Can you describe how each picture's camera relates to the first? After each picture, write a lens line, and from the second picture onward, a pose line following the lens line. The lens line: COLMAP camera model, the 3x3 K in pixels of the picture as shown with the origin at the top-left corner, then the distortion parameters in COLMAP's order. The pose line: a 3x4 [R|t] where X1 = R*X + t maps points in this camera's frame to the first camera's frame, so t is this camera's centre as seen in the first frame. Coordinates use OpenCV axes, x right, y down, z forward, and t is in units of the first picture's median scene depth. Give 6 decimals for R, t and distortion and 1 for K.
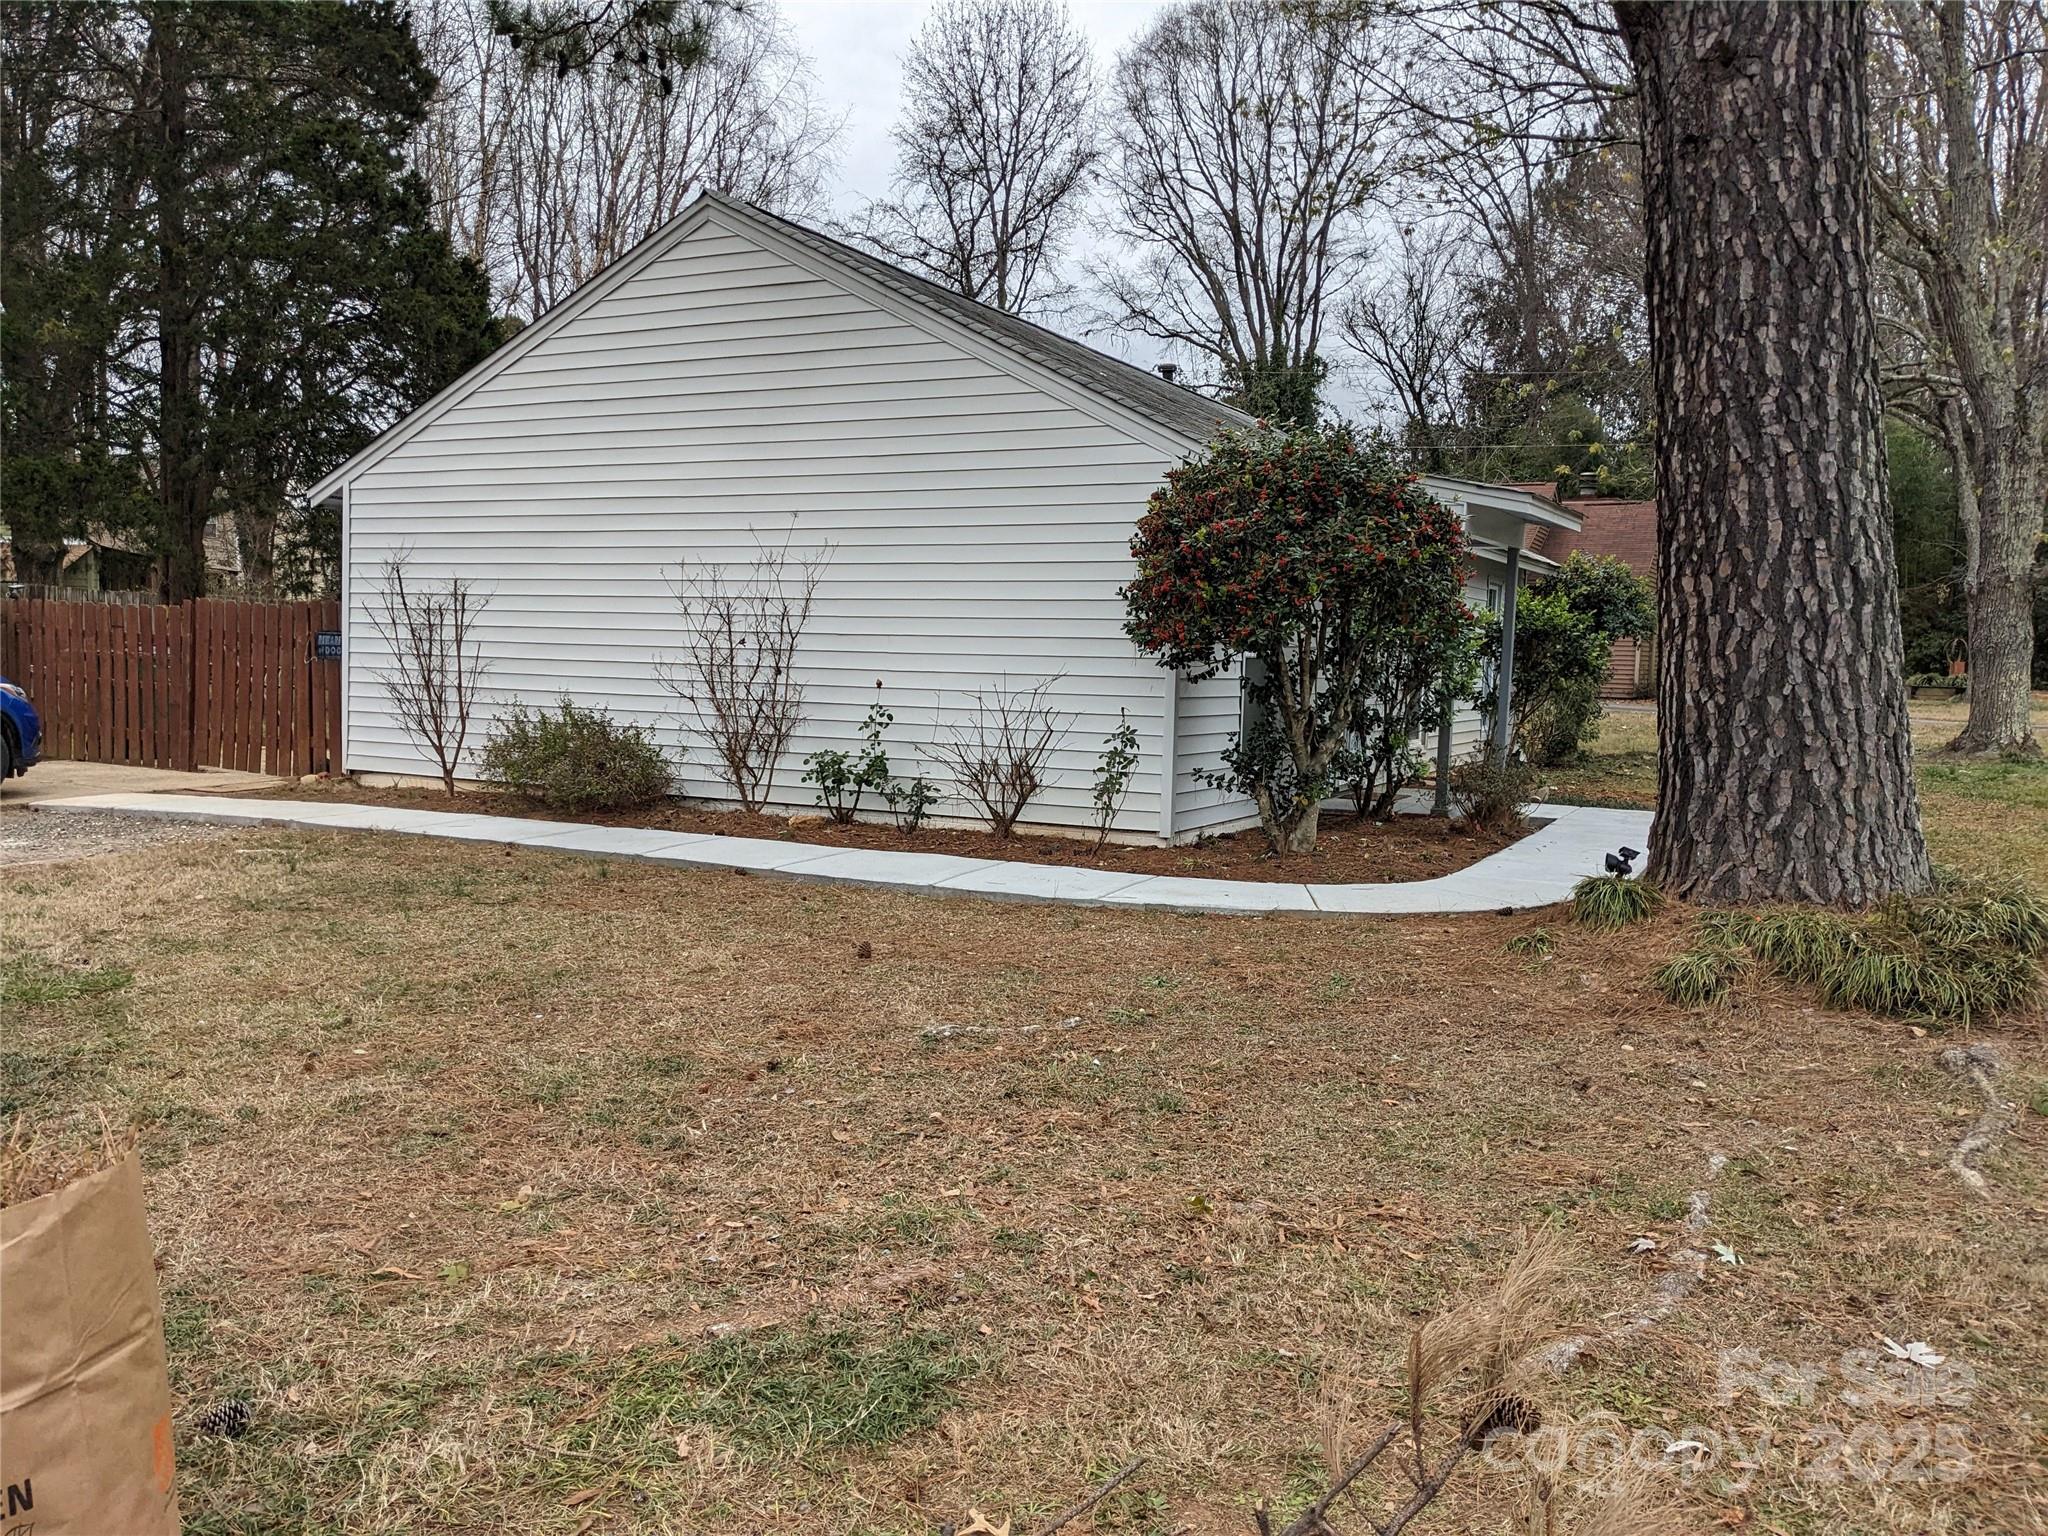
lens RADIAL K [[1613.4, 0, 1016.1], [0, 1613.4, 738.5], [0, 0, 1]] dist [0.046564, -0.079290]
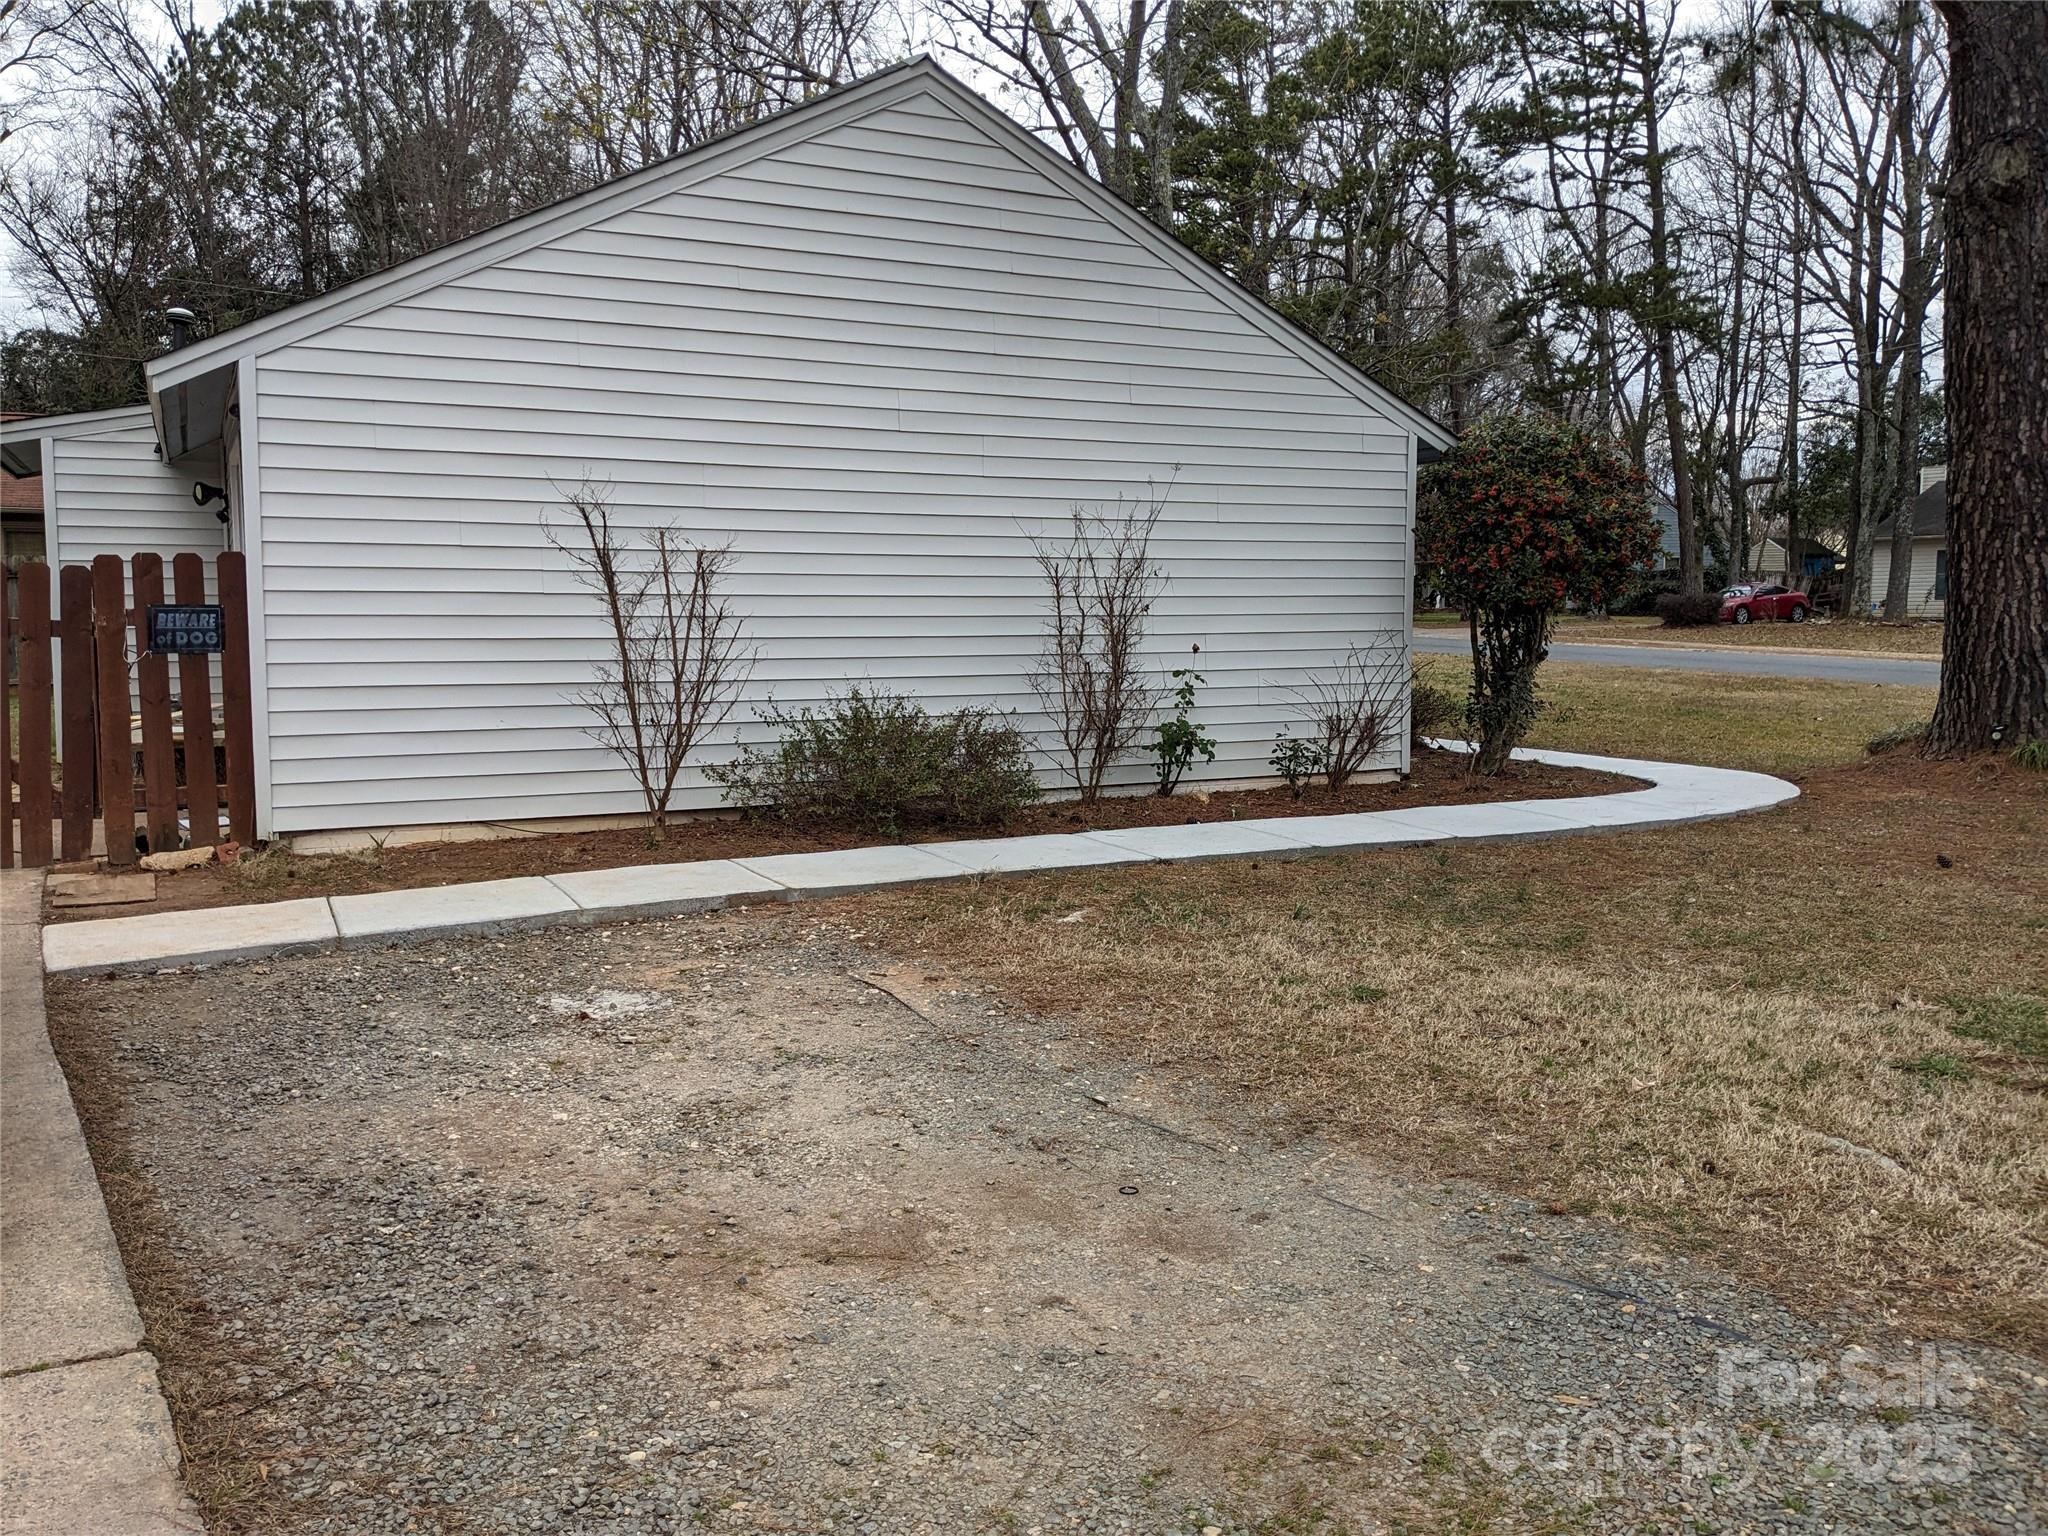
lens RADIAL K [[1613.4, 0, 1016.1], [0, 1613.4, 738.5], [0, 0, 1]] dist [0.046564, -0.079290]
pose [[0.588079, -0.088387, 0.803960, -0.896266], [0.058856, 0.996052, 0.066454, -0.048950], [-0.806659, 0.008237, 0.590959, 0.506367]]
